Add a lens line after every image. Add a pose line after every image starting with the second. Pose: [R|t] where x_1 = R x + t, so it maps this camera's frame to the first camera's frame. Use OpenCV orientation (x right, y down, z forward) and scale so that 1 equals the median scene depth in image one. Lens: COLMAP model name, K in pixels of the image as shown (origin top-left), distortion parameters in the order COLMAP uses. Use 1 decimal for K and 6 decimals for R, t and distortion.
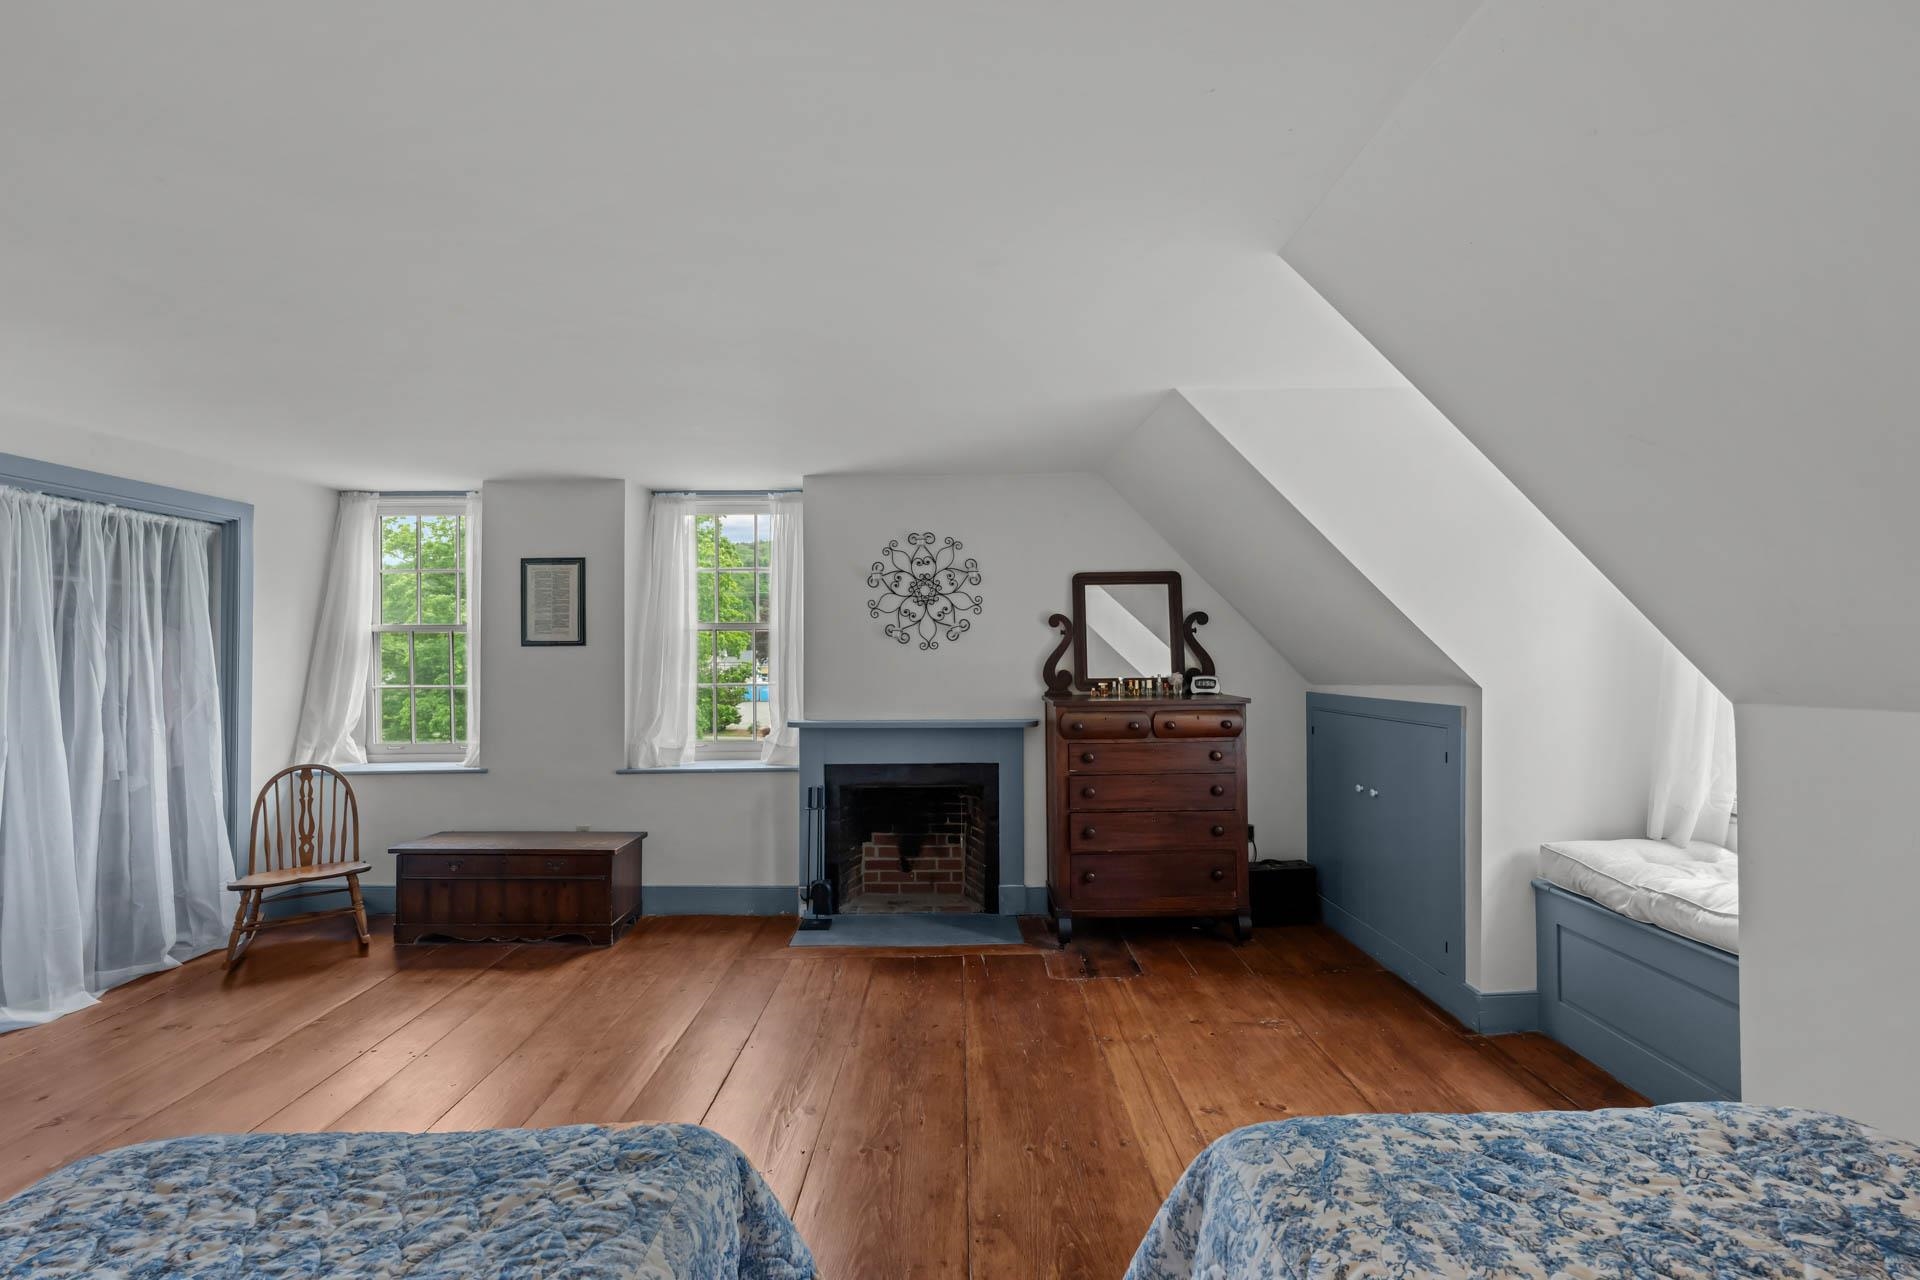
lens RADIAL K [[804.0, 0, 960.6], [0, 804.0, 641.7], [0, 0, 1]] dist [0.001309, 0.000221]
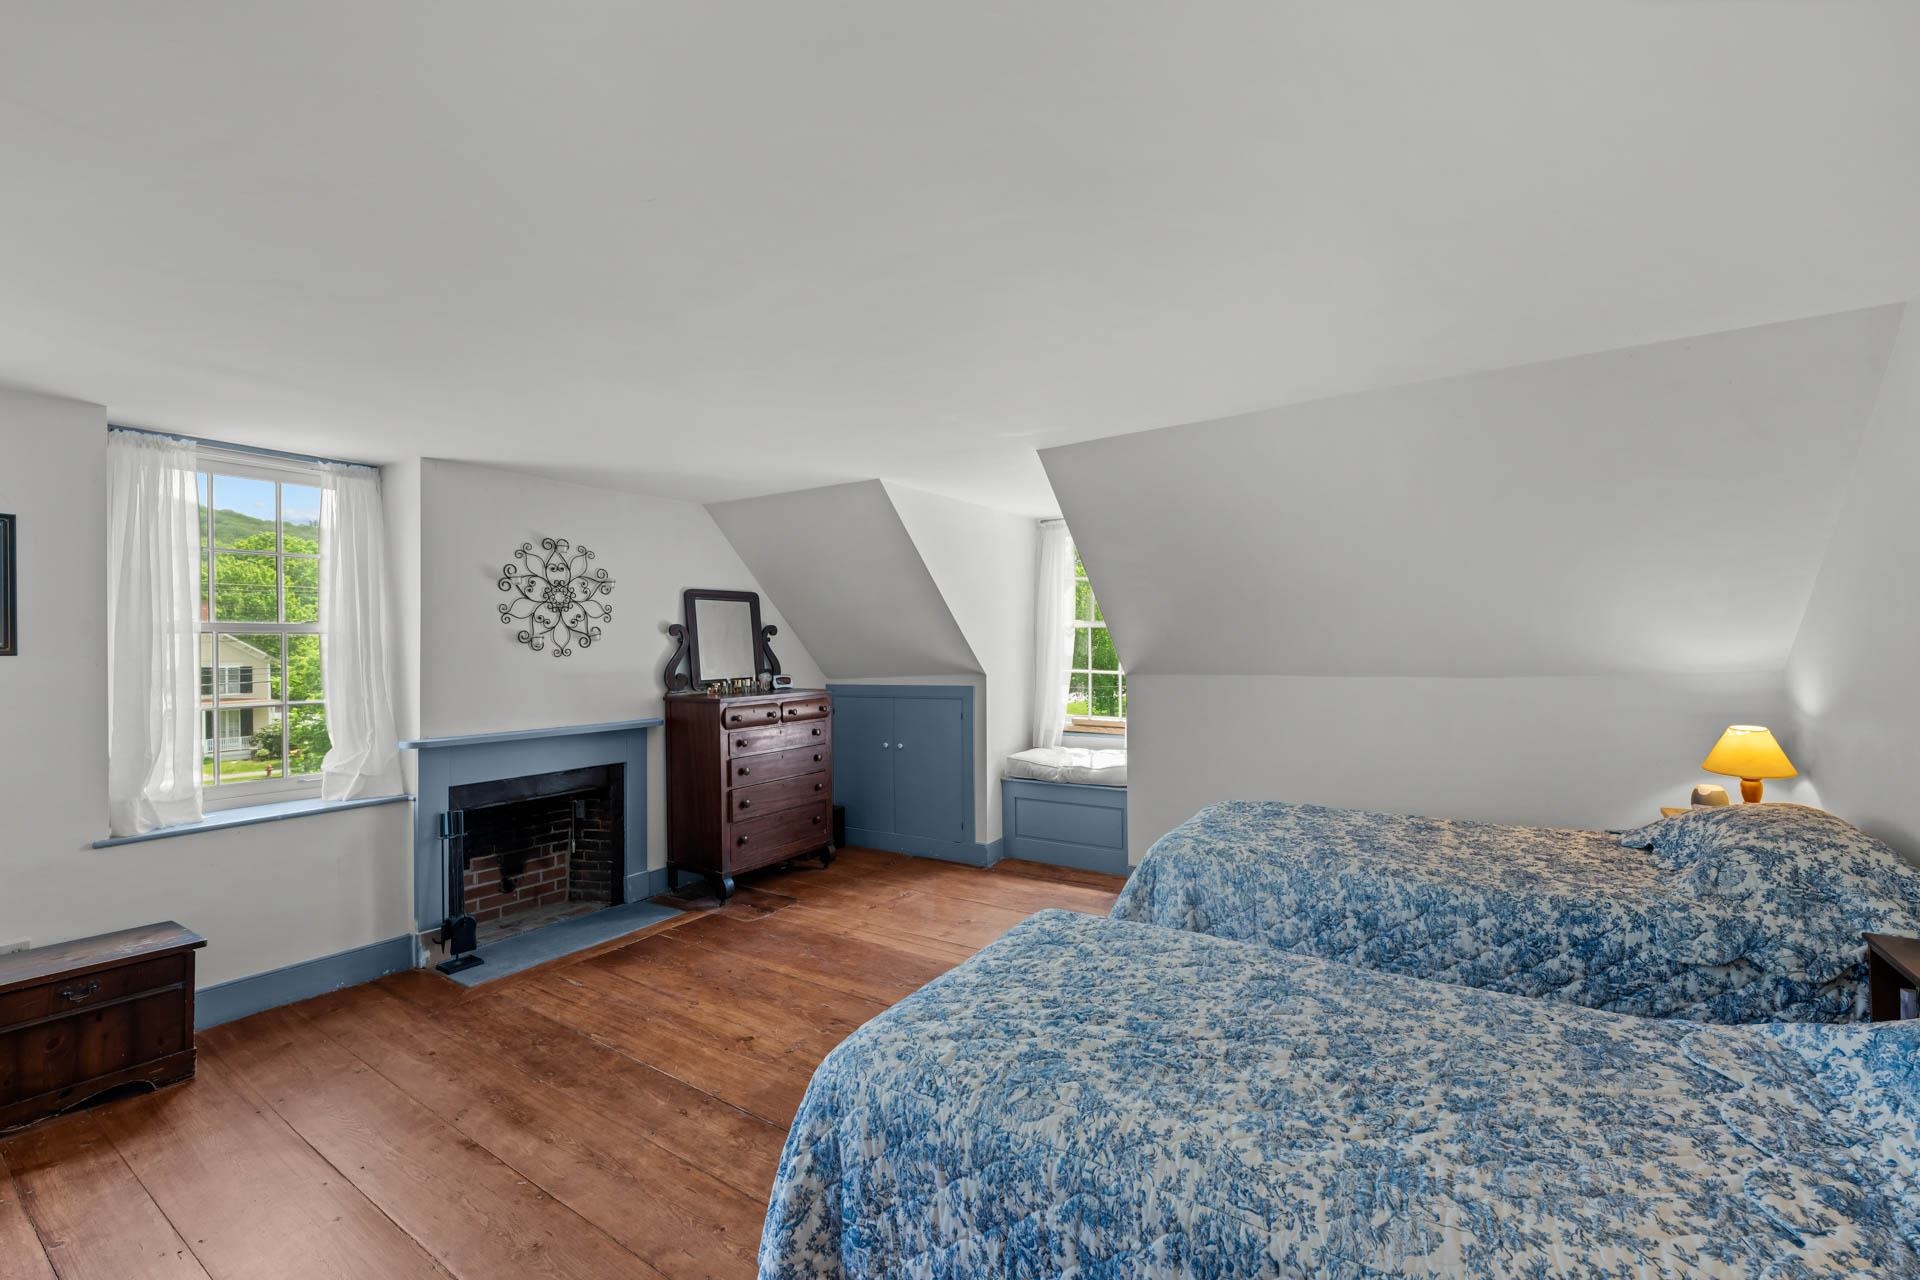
lens RADIAL K [[804.0, 0, 962.5], [0, 804.0, 645.7], [0, 0, 1]] dist [0.001309, 0.000221]
pose [[0.545531, 0.002200, 0.838088, -0.604269], [-0.004178, 0.999991, 0.000094, -0.005931], [-0.838080, -0.003553, 0.545535, 0.041414]]
